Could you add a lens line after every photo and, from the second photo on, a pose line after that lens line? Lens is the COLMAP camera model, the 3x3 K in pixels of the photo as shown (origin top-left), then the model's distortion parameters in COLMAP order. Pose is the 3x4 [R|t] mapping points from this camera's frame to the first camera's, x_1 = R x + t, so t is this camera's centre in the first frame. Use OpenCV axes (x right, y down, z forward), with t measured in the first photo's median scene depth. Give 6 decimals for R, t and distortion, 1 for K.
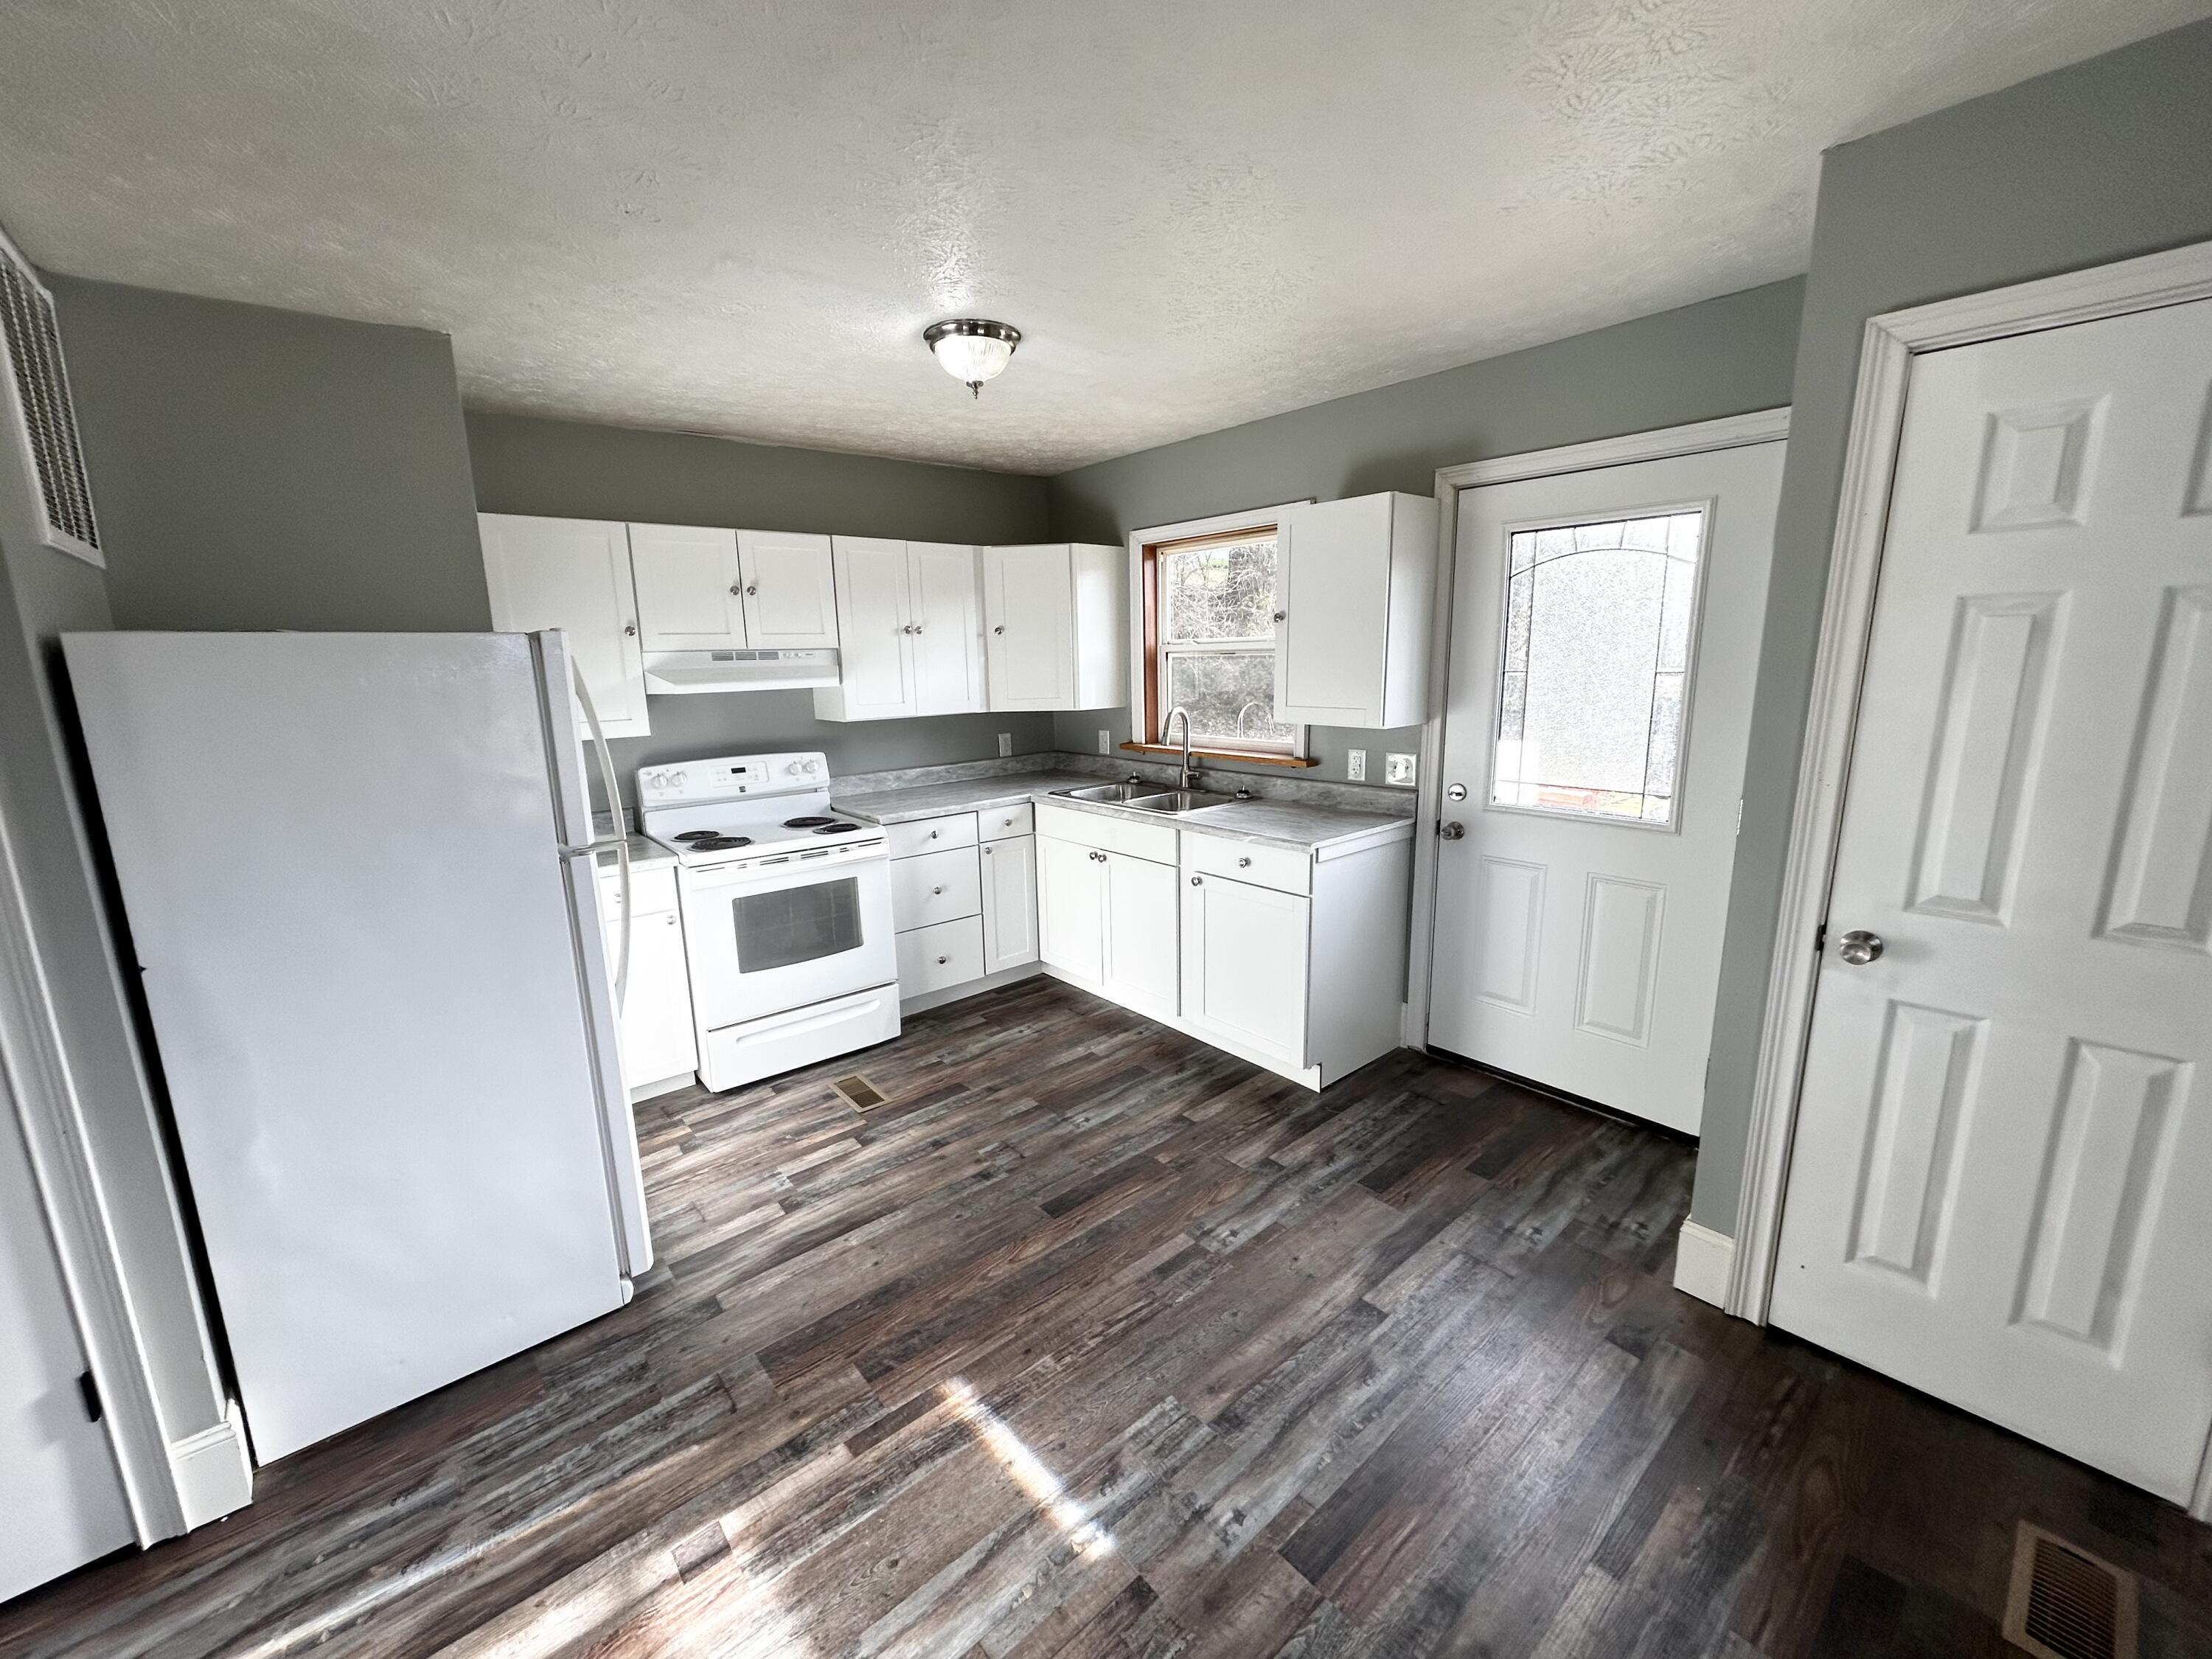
lens RADIAL K [[891.9, 0, 1104.0], [0, 891.9, 830.9], [0, 0, 1]] dist [-0.004989, 0.003050]
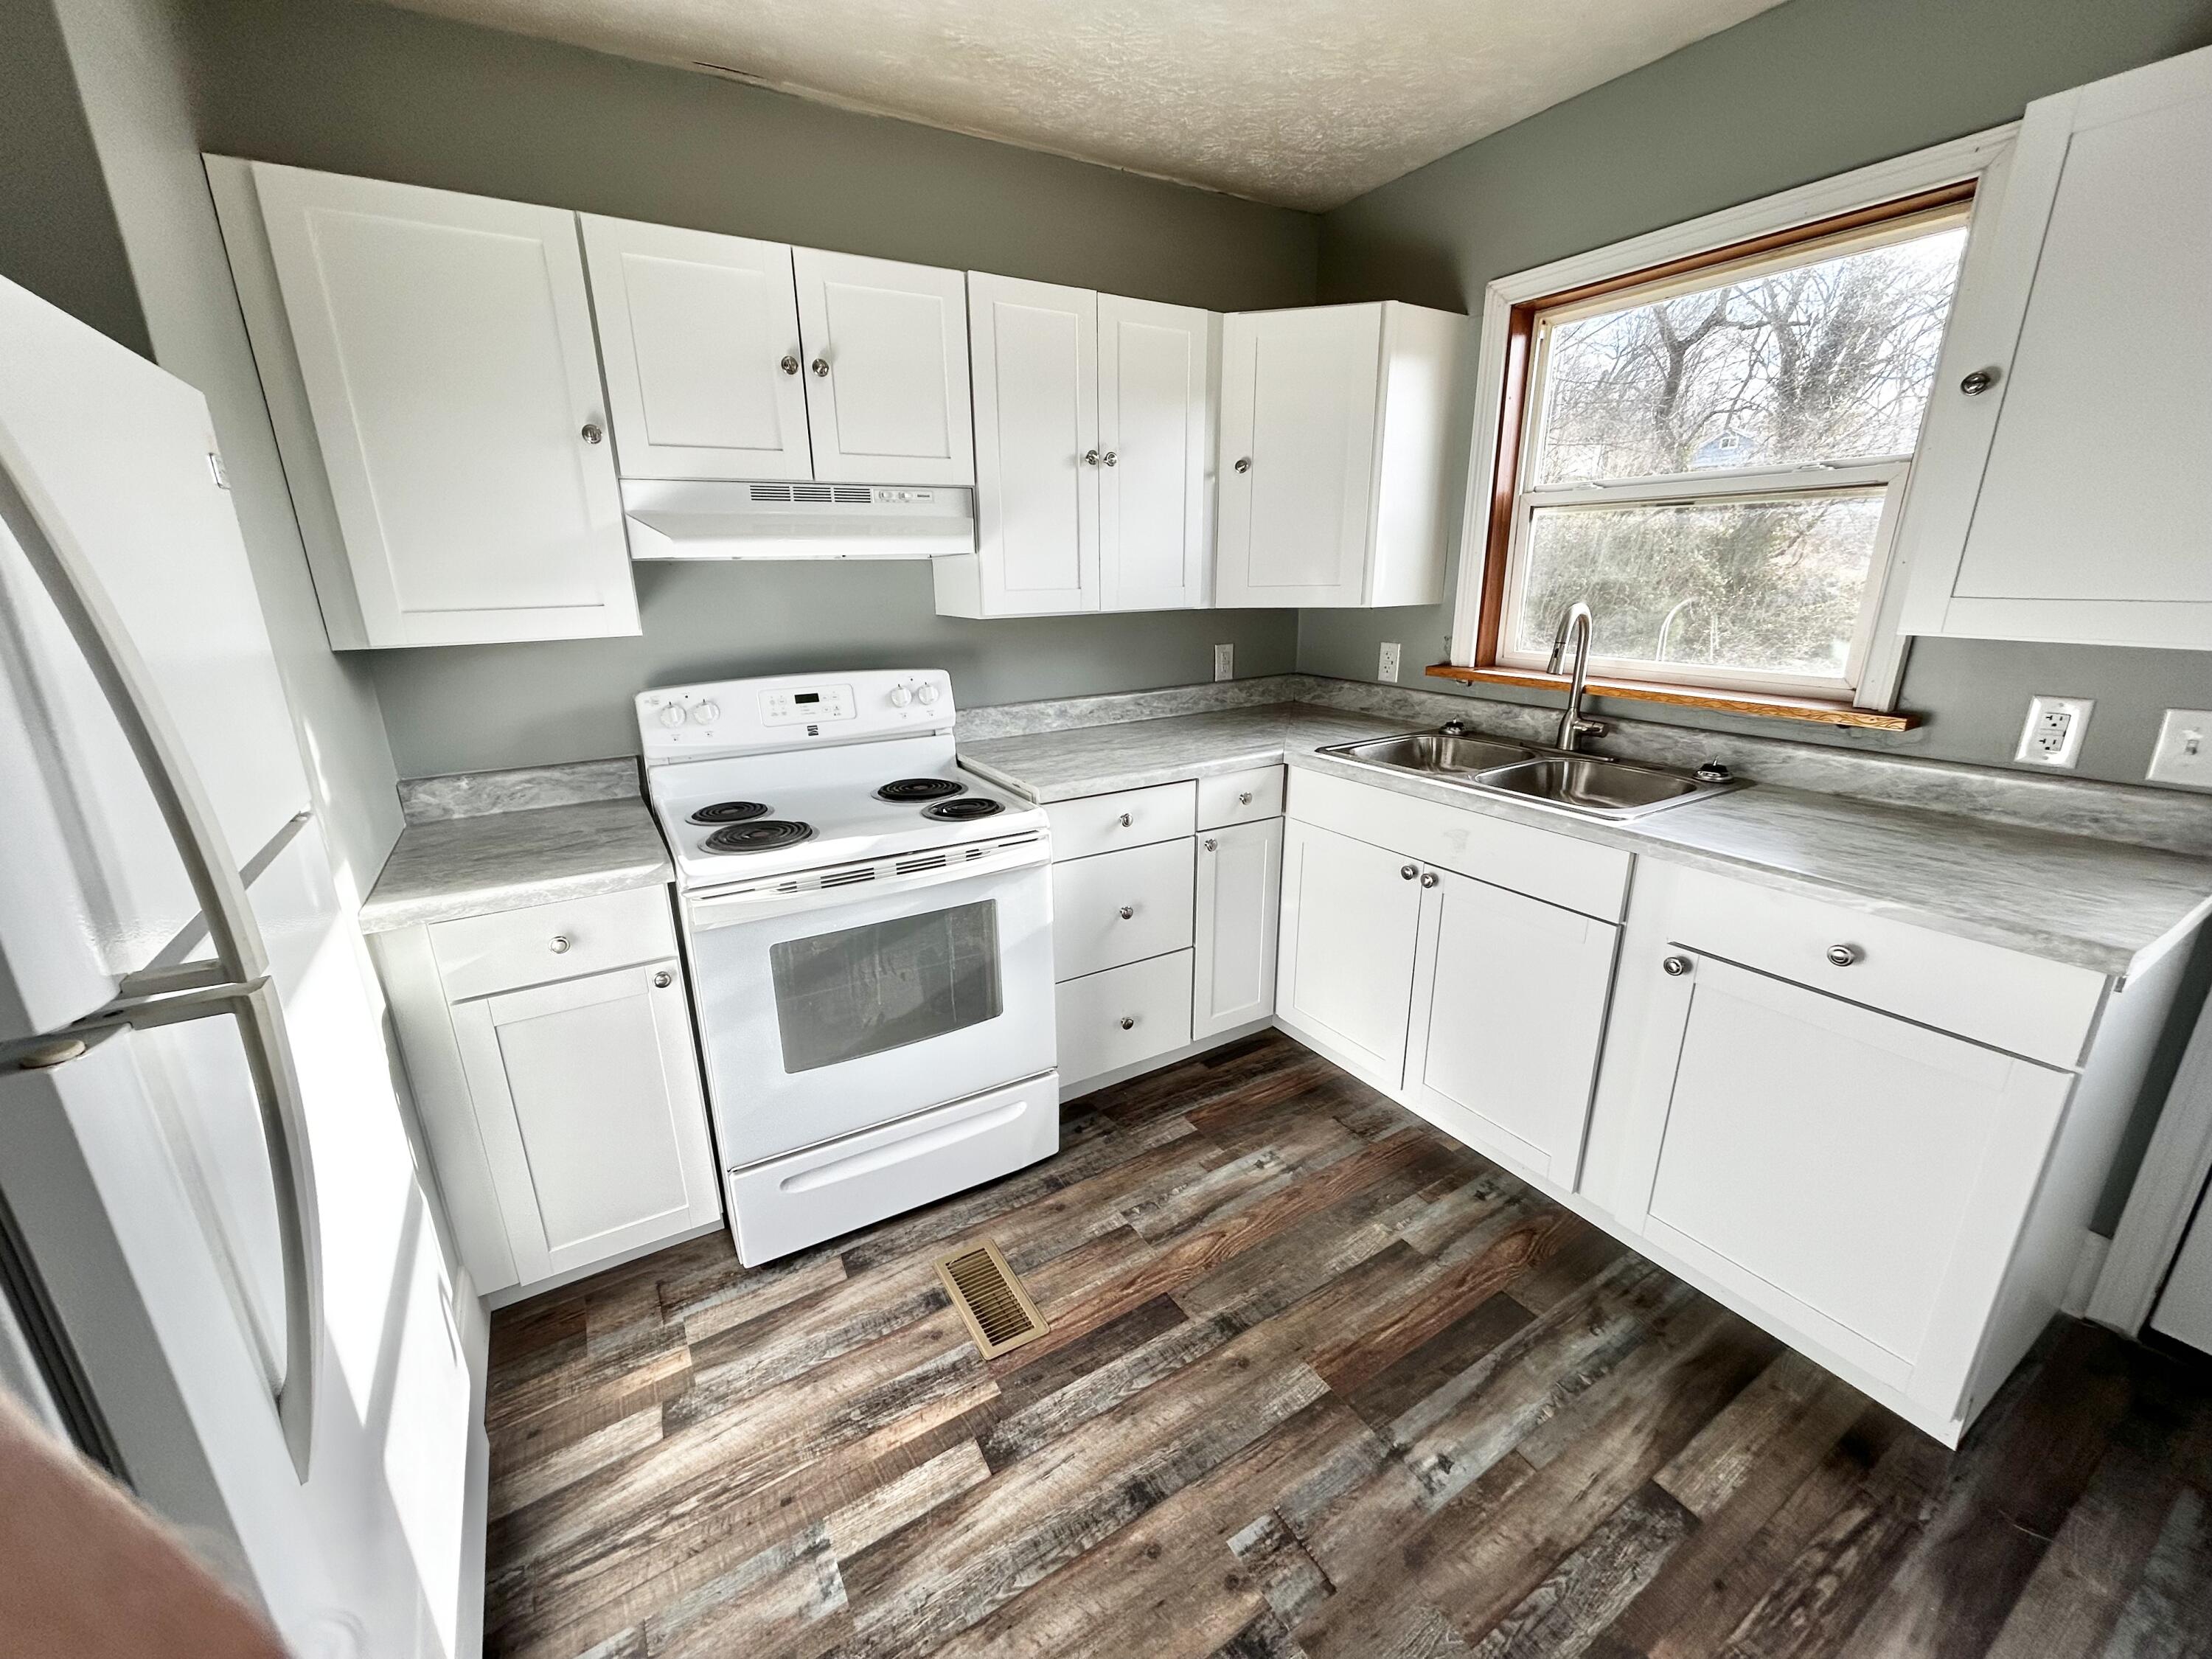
lens RADIAL K [[891.9, 0, 1095.6], [0, 891.9, 831.0], [0, 0, 1]] dist [-0.004989, 0.003050]
pose [[0.986659, 0.053776, -0.153662, -0.131223], [-0.038551, 0.994200, 0.100400, -0.050028], [0.158169, -0.093137, 0.983010, 0.464954]]
